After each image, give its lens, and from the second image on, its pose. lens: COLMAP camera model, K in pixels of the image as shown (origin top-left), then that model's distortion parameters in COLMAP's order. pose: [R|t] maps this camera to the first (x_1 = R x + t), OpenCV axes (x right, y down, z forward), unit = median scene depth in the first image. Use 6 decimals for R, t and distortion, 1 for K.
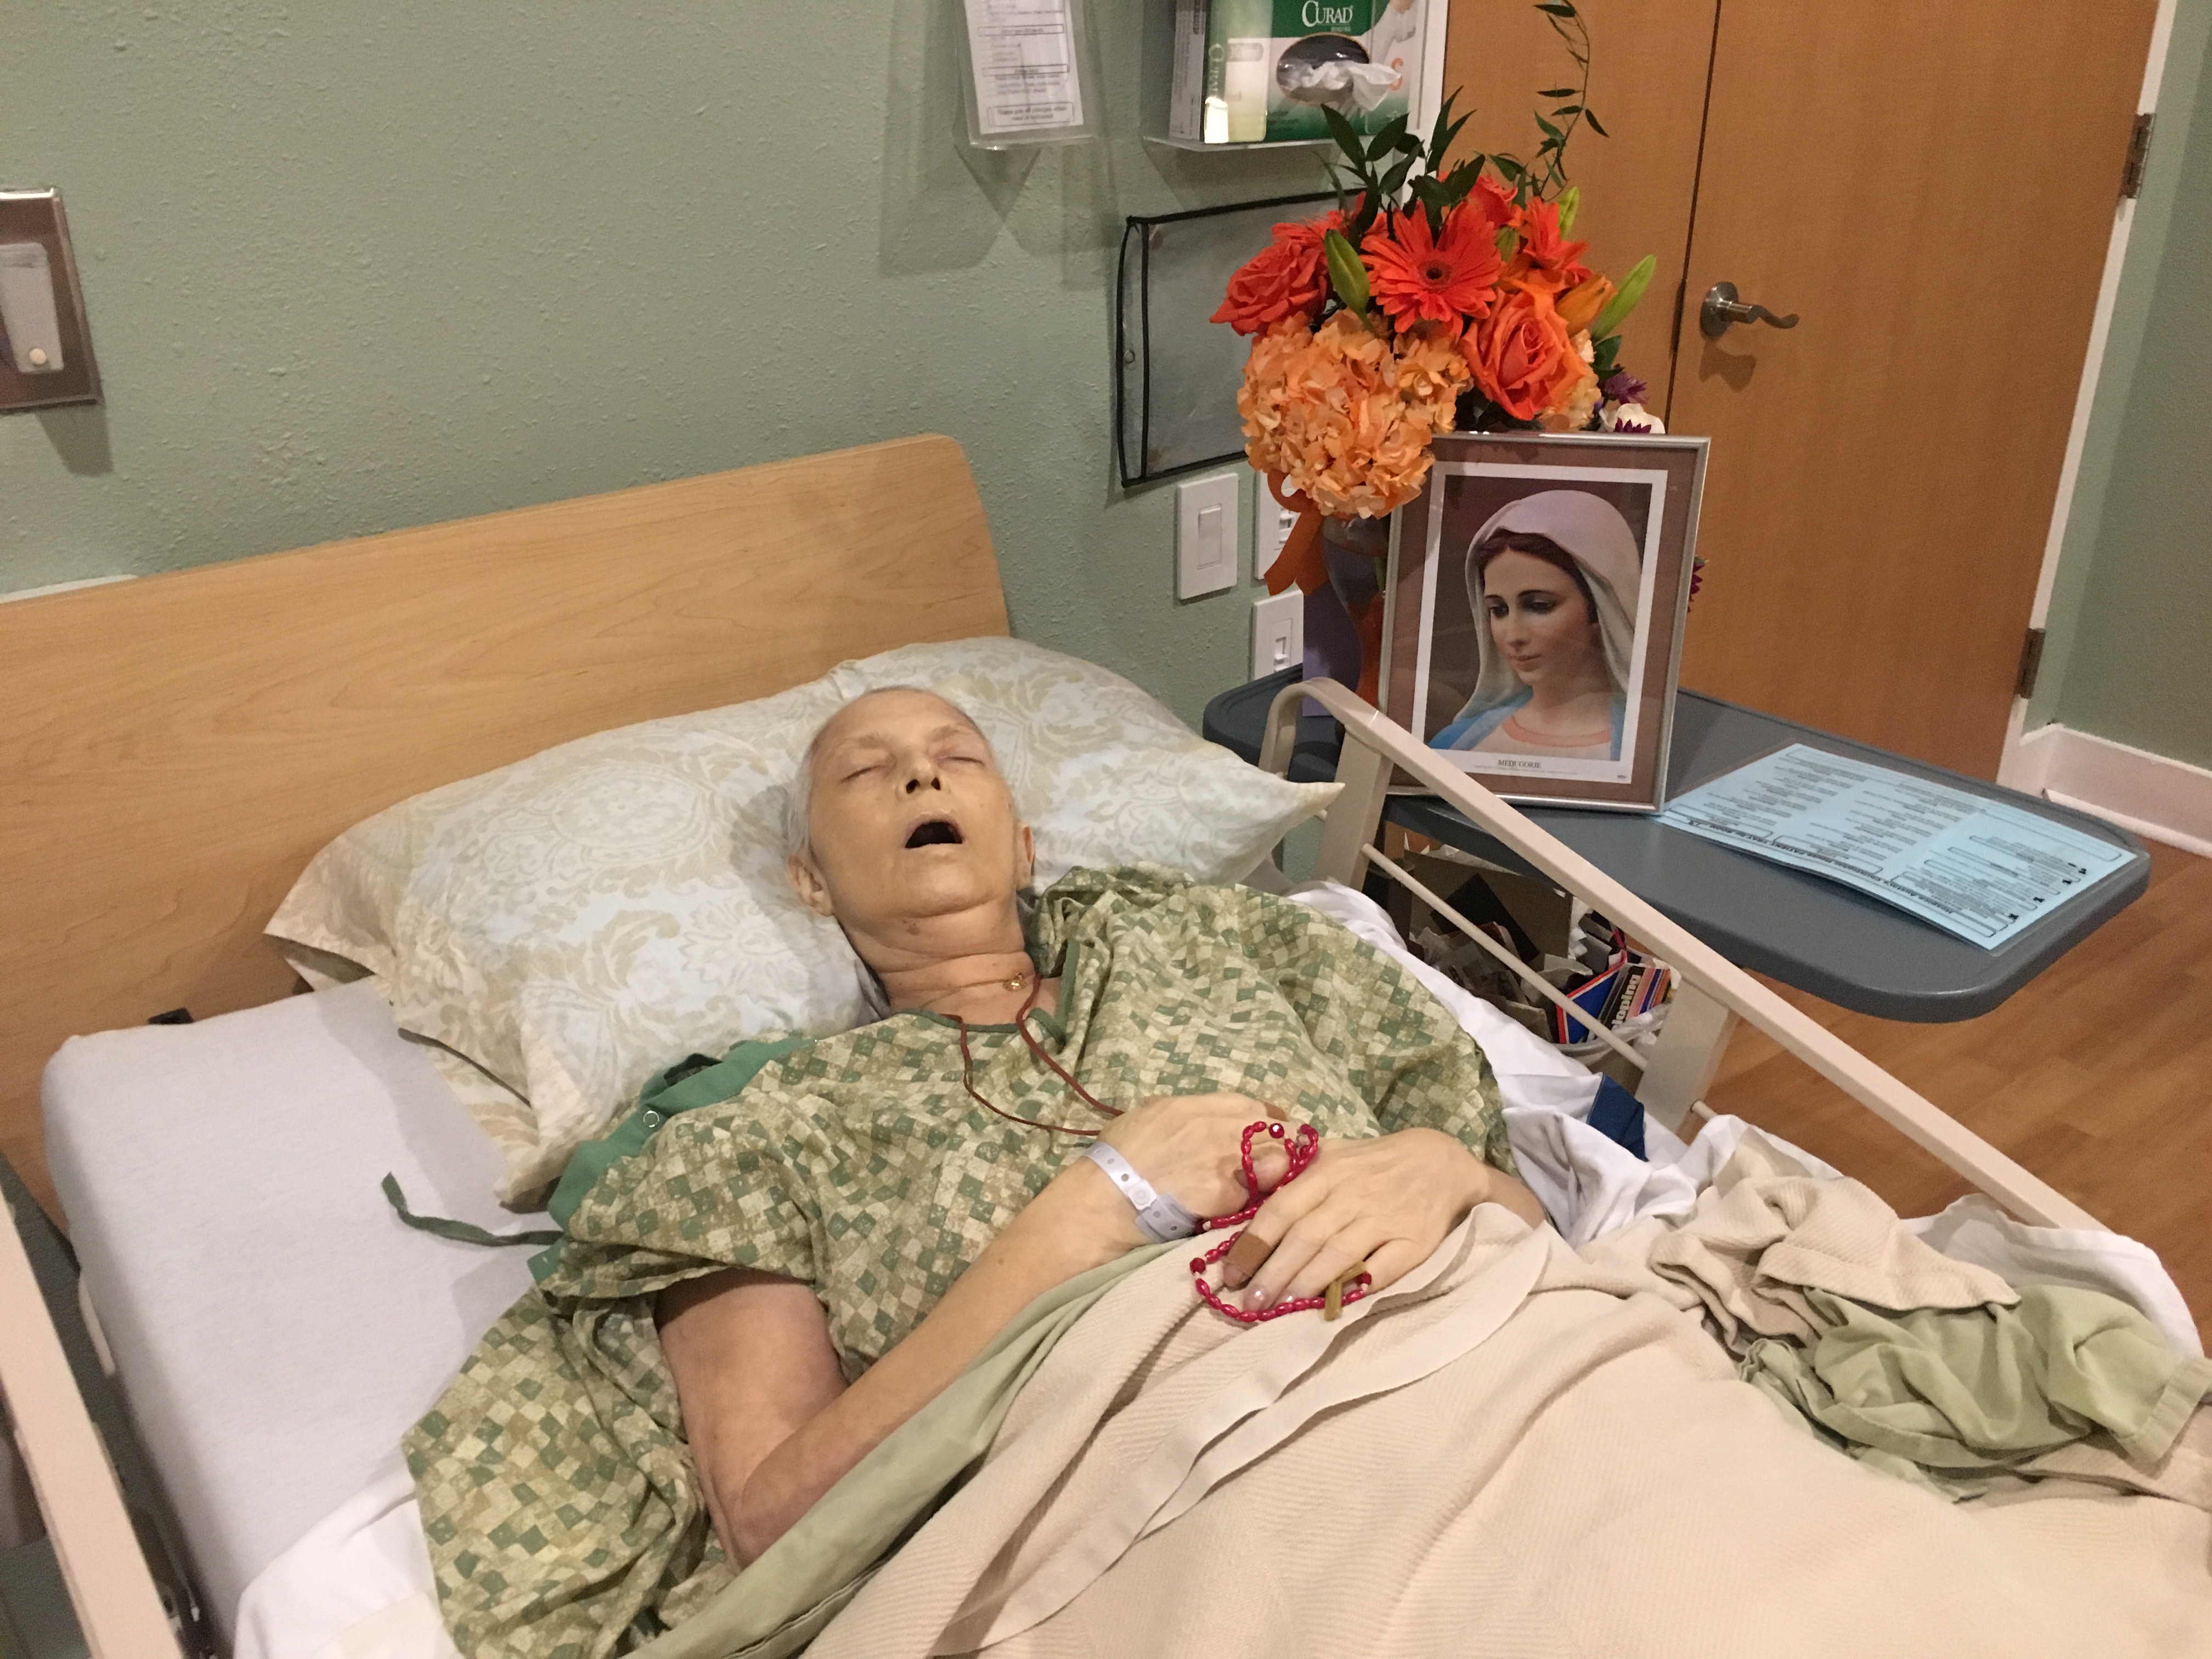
lens RADIAL K [[1931.7, 0, 1109.9], [0, 1931.7, 831.4], [0, 0, 1]] dist [0.090213, -0.106765]
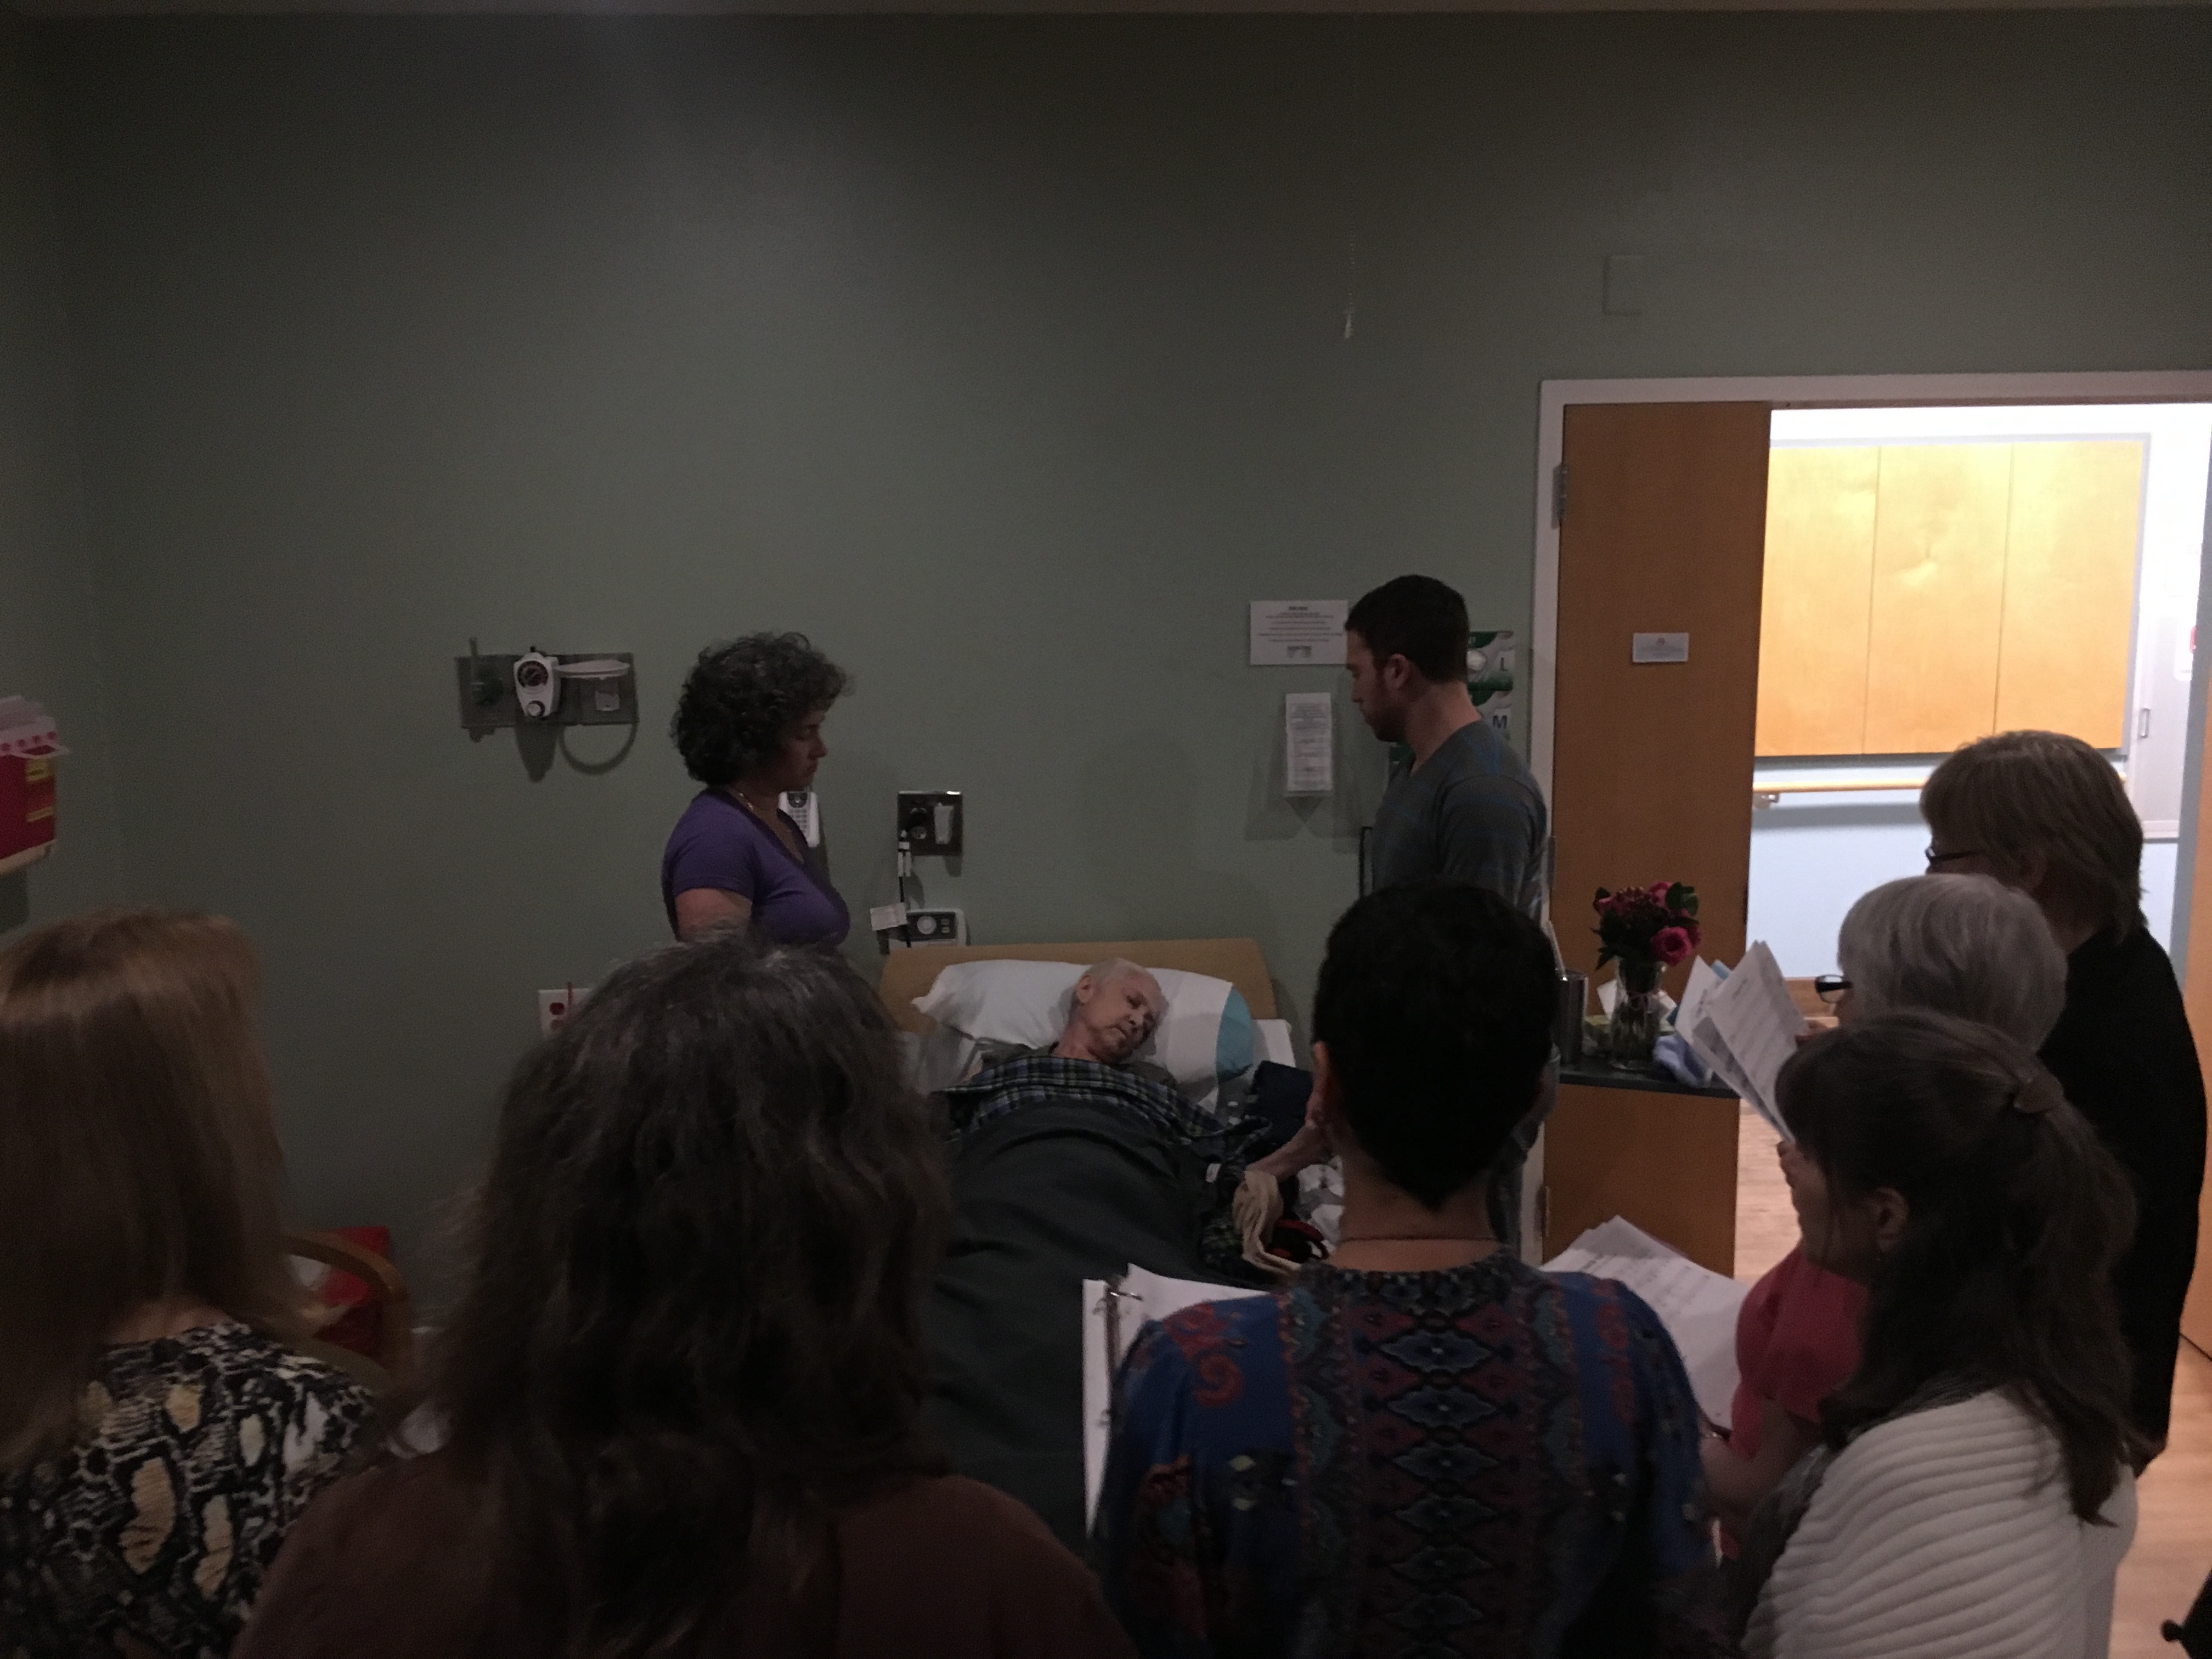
lens RADIAL K [[1931.7, 0, 1104.5], [0, 1931.7, 803.0], [0, 0, 1]] dist [0.090213, -0.106765]
pose [[0.825119, 0.089417, -0.557838, 1.402112], [-0.235251, 0.952099, -0.195356, 0.256280], [0.513649, 0.292424, 0.806631, -1.418683]]
